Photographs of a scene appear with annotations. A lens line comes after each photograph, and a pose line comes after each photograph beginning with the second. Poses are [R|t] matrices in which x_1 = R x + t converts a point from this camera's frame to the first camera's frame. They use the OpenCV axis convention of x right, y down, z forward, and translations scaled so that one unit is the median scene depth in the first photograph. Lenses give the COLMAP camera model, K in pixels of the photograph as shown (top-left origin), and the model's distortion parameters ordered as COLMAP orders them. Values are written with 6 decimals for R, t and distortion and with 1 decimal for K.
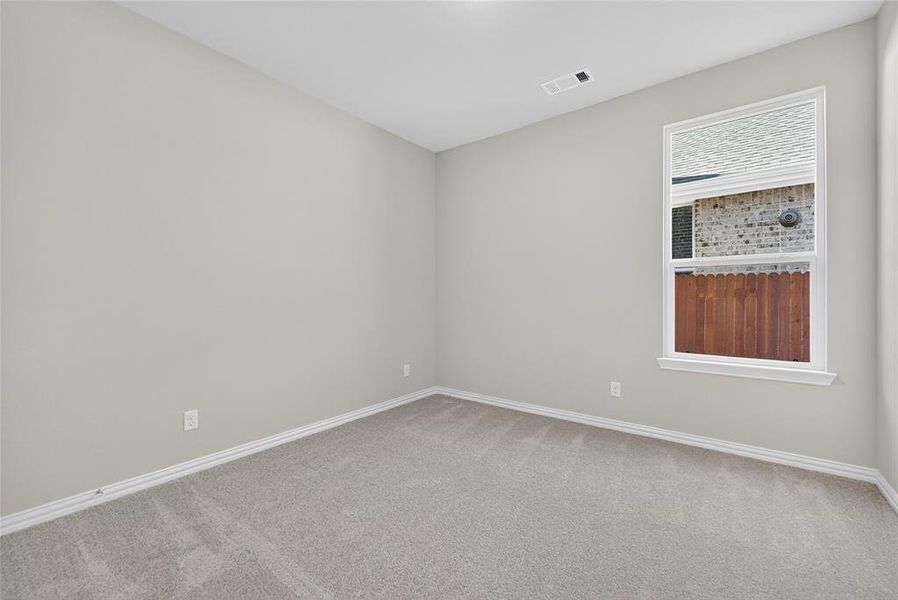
lens RADIAL K [[368.9, 0, 450.2], [0, 368.9, 297.5], [0, 0, 1]] dist [-0.000440, -0.000079]
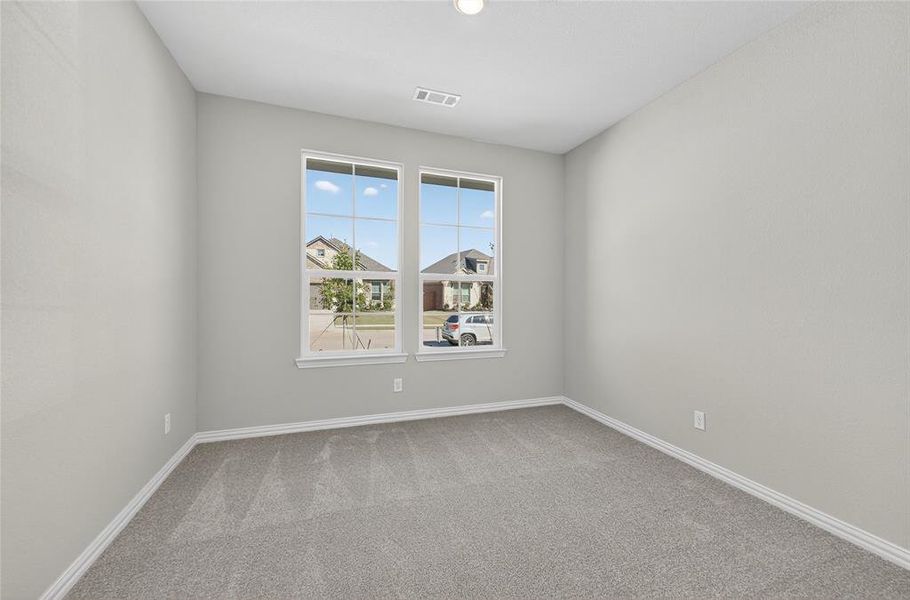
lens RADIAL K [[350.9, 0, 455.0], [0, 350.9, 300.0], [0, 0, 1]] dist [0.000214, 0.000001]
pose [[0.541338, 0.011565, 0.840725, -0.377093], [-0.005240, 0.999932, -0.010381, 0.000173], [-0.840789, 0.001214, 0.541362, 0.290456]]
